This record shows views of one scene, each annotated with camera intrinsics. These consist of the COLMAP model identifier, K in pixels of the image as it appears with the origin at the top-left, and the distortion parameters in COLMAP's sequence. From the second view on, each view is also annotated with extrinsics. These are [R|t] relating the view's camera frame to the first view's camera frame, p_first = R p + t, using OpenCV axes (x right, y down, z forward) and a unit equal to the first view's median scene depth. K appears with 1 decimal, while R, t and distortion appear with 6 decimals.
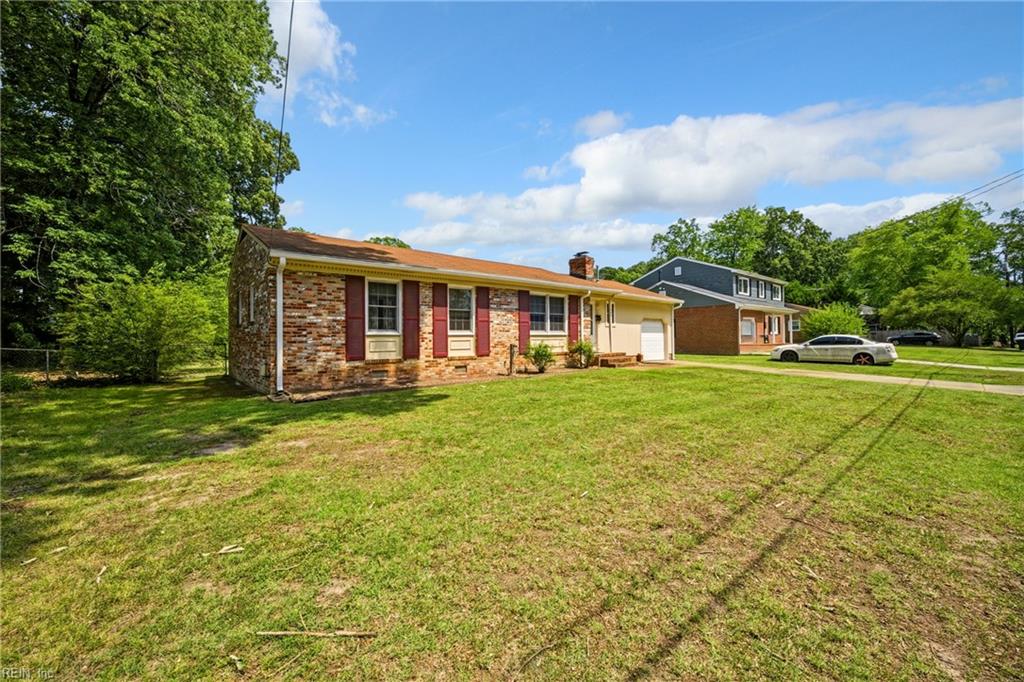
lens RADIAL K [[407.9, 0, 515.0], [0, 407.9, 337.9], [0, 0, 1]] dist [0.001016, 0.000738]
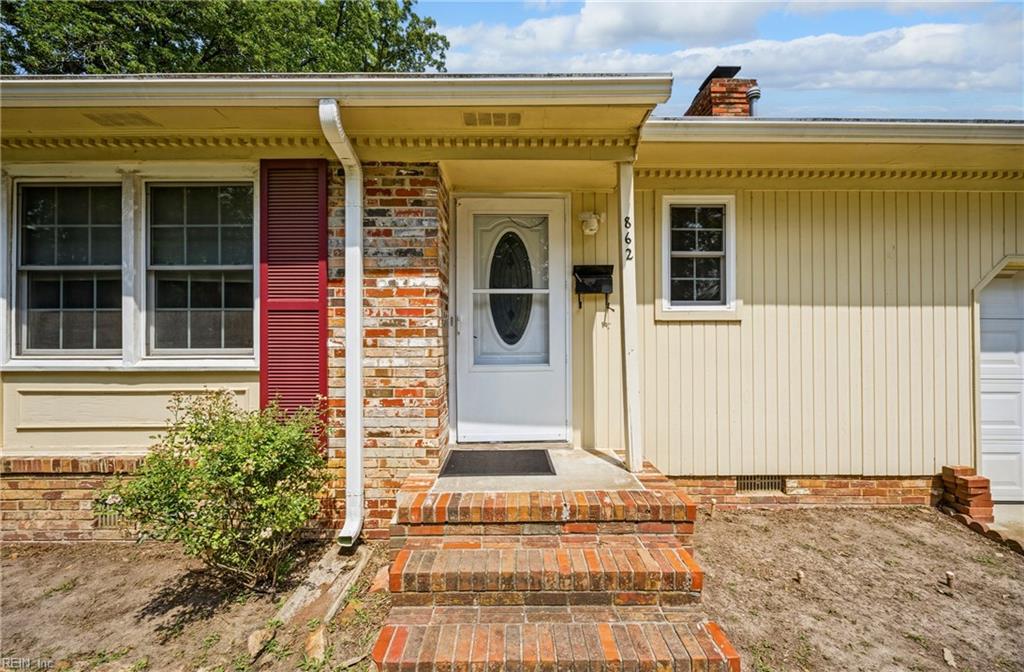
lens RADIAL K [[407.9, 0, 510.5], [0, 407.9, 340.7], [0, 0, 1]] dist [0.001016, 0.000738]
pose [[0.757528, 0.009345, -0.652735, 0.427635], [-0.002890, 0.999936, 0.010962, -0.029794], [0.652796, -0.006417, 0.757507, 1.145291]]
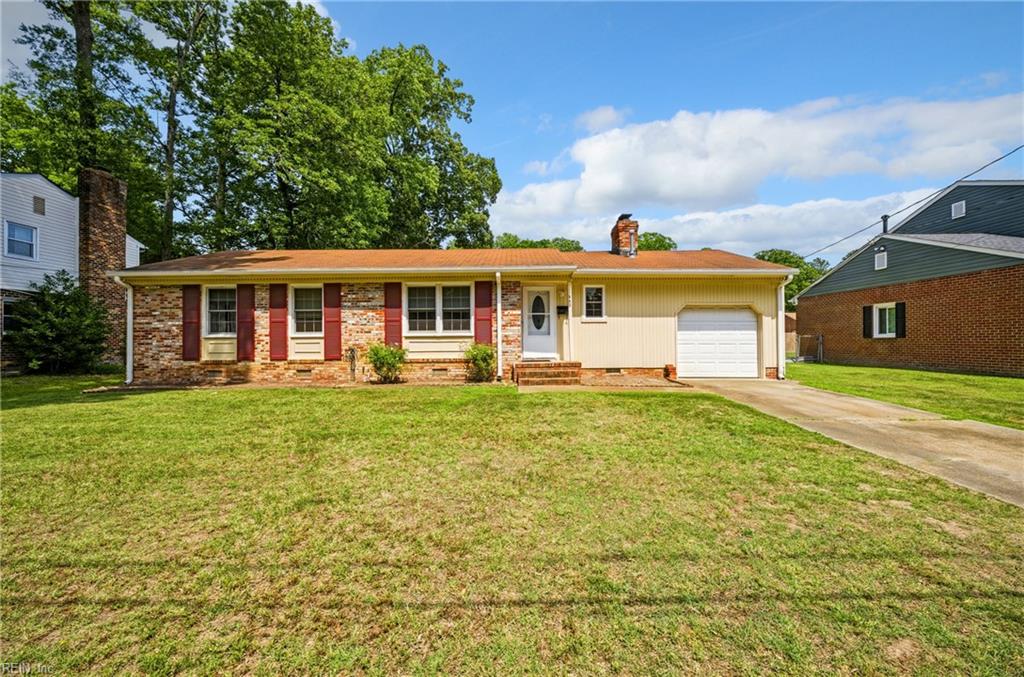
lens RADIAL K [[407.9, 0, 519.3], [0, 407.9, 353.1], [0, 0, 1]] dist [0.001016, 0.000738]
pose [[0.756694, 0.018776, -0.653499, 0.838111], [0.002393, 0.999501, 0.031487, 0.001347], [0.653764, -0.025390, 0.756272, 0.601718]]
